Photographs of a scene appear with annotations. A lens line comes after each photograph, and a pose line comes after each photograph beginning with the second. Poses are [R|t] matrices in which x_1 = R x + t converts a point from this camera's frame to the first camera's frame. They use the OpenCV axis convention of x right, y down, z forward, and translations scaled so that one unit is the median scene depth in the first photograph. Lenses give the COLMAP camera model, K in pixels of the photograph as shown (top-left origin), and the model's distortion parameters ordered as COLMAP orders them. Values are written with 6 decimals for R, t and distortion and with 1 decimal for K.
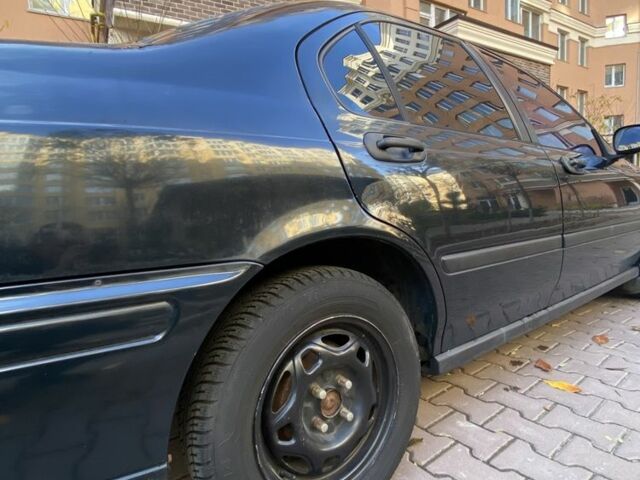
lens RADIAL K [[373.1, 0, 318.2], [0, 373.1, 239.6], [0, 0, 1]] dist [-0.007722, -0.007155]
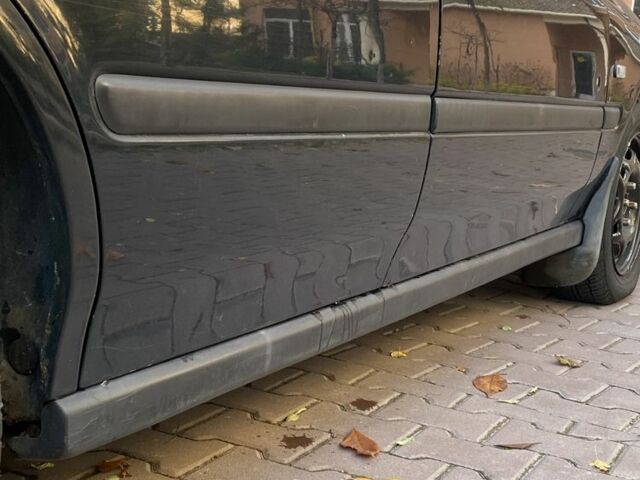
lens RADIAL K [[1053.3, 0, 323.7], [0, 1053.3, 239.5], [0, 0, 1]] dist [0.127865, 0.000000]
pose [[0.886460, 0.054939, 0.459534, 0.068251], [-0.088389, 0.994750, 0.051580, 0.083952], [-0.454287, -0.086341, 0.886661, 0.077506]]
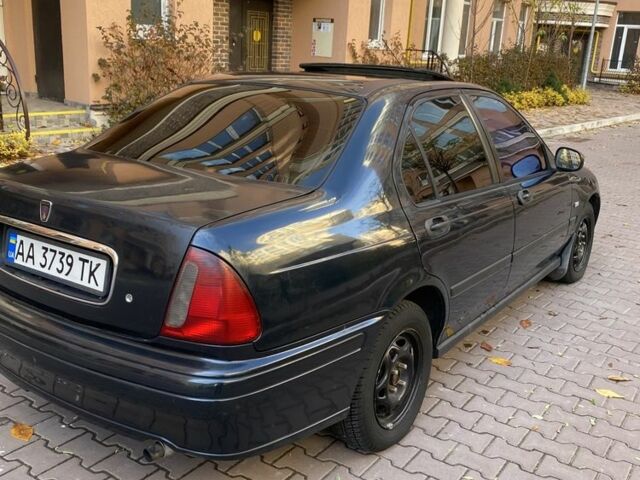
lens RADIAL K [[701.2, 0, 317.6], [0, 701.2, 236.5], [0, 0, 1]] dist [0.033783, 0.000000]
pose [[0.934741, 0.009308, 0.355208, -0.890519], [-0.071902, 0.983931, 0.163429, -0.431785], [-0.347979, -0.178304, 0.920390, -1.068795]]
